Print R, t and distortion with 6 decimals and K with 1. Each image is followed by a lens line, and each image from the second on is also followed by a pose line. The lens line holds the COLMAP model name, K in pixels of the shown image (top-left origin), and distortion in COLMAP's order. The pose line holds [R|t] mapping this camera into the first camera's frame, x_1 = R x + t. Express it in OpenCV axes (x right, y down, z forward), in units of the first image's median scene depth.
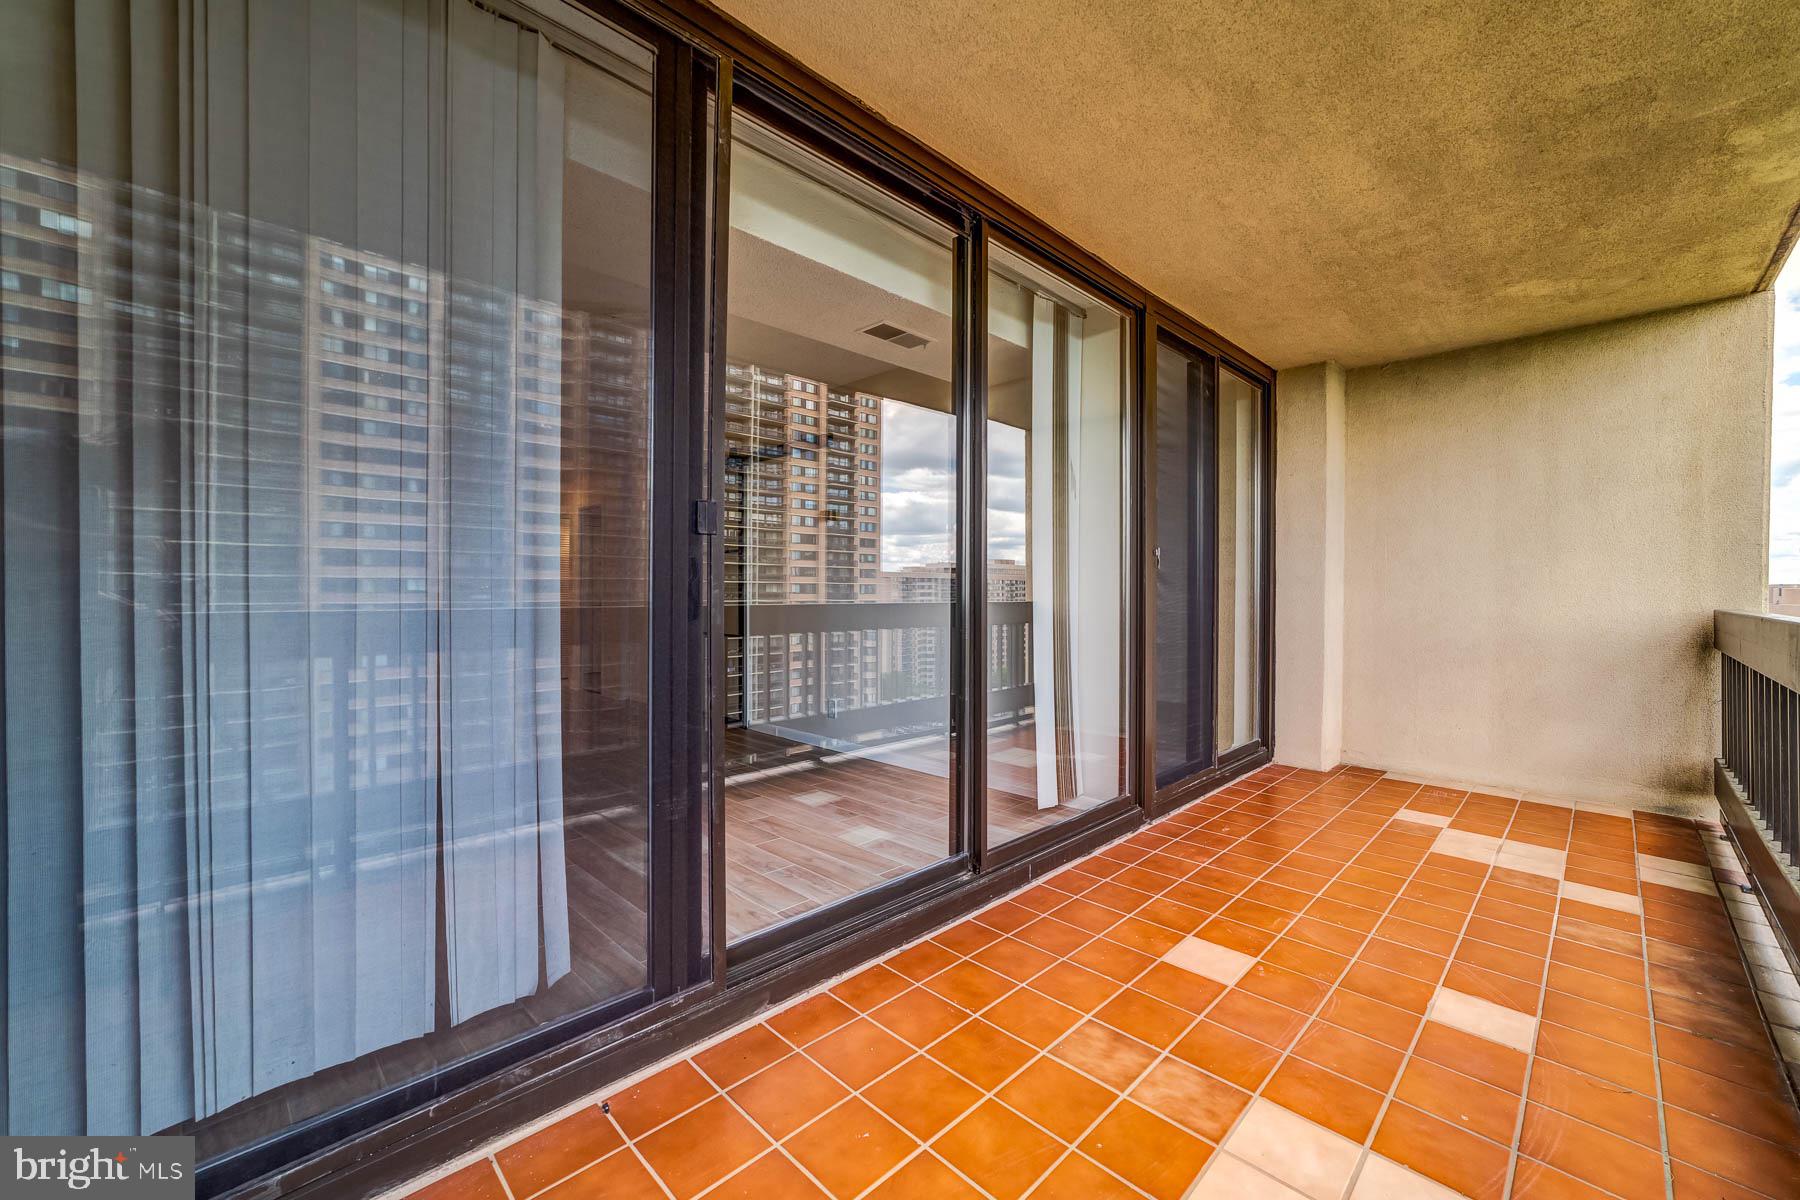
lens RADIAL K [[697.8, 0, 925.3], [0, 697.8, 597.4], [0, 0, 1]] dist [0.001151, 0.000279]
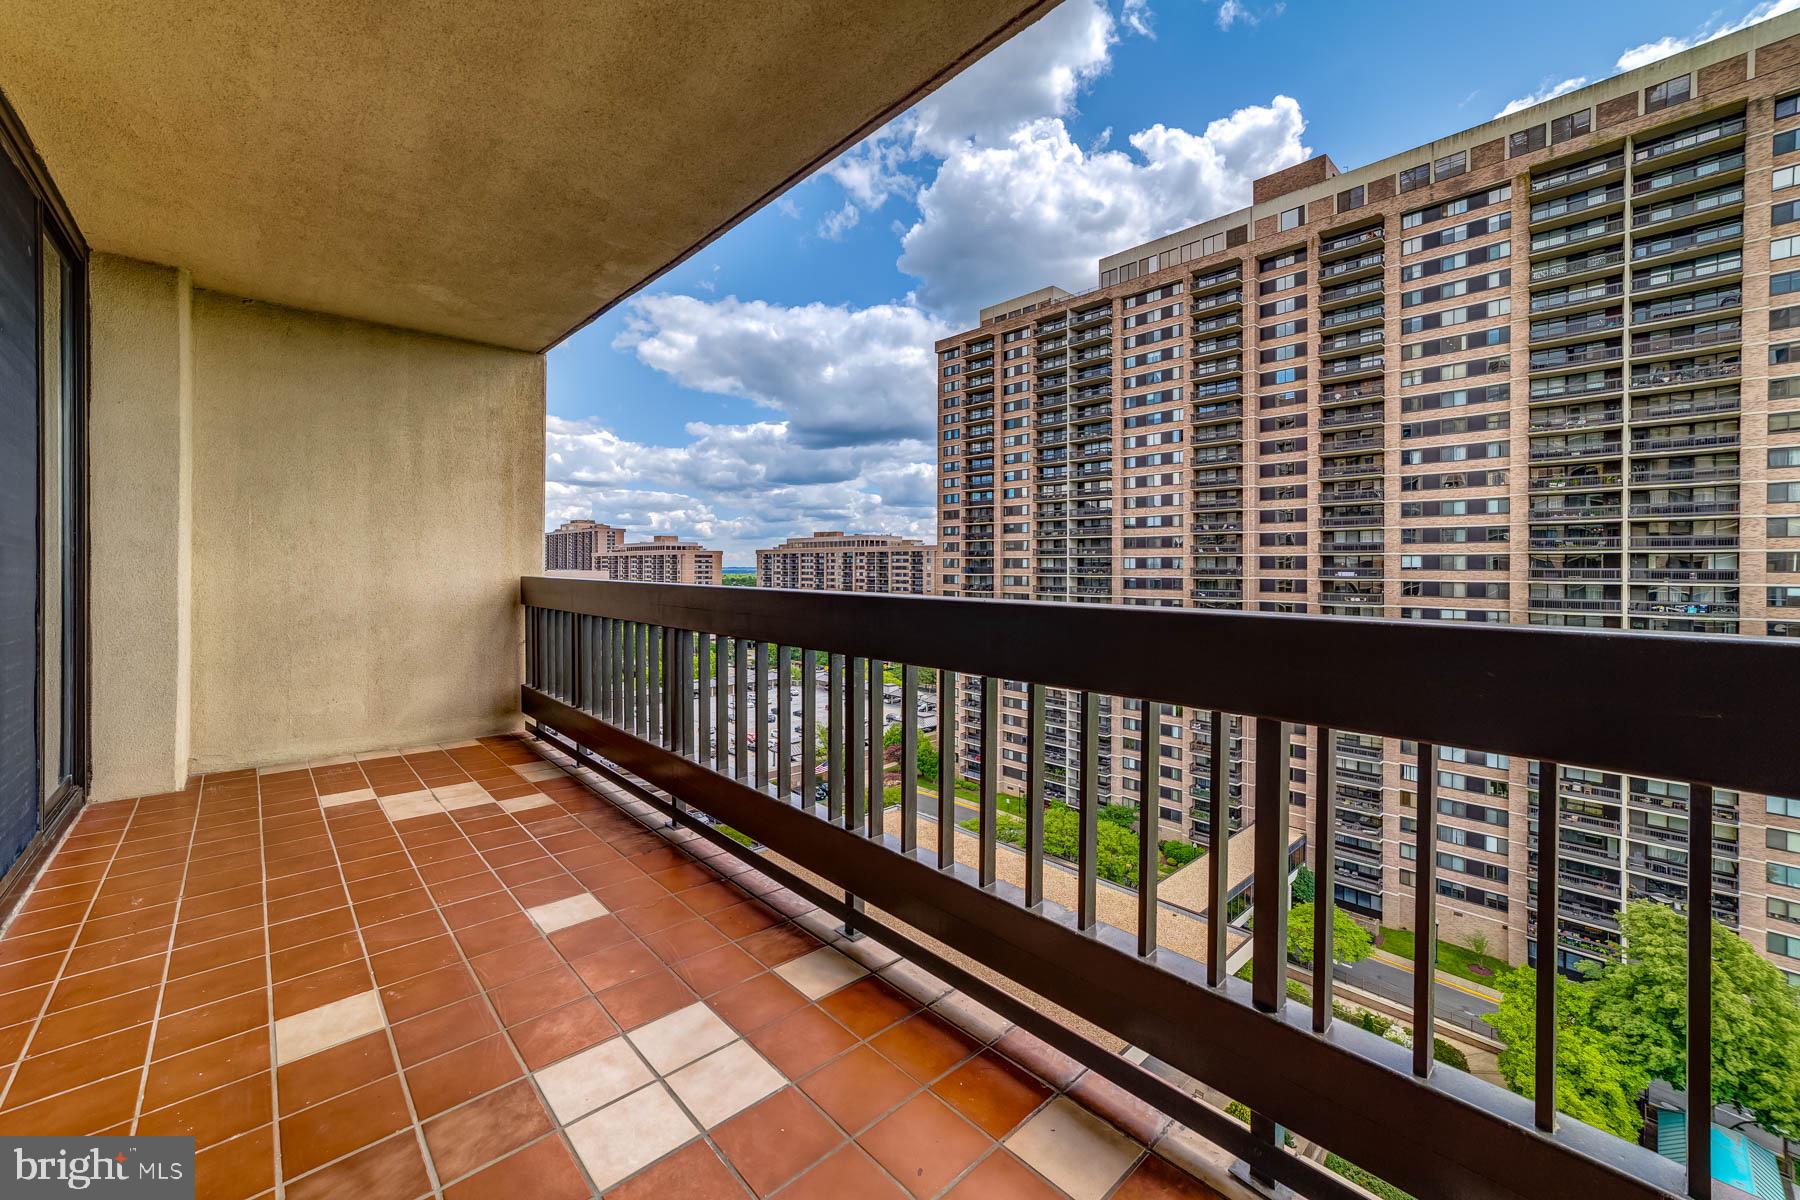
lens RADIAL K [[723.5, 0, 892.5], [0, 723.5, 565.9], [0, 0, 1]] dist [-0.023629, 0.011654]
pose [[0.059289, -0.000307, 0.998241, -0.269184], [0.002740, 0.999996, 0.000145, -0.001491], [-0.998237, 0.002727, 0.059290, 0.226930]]
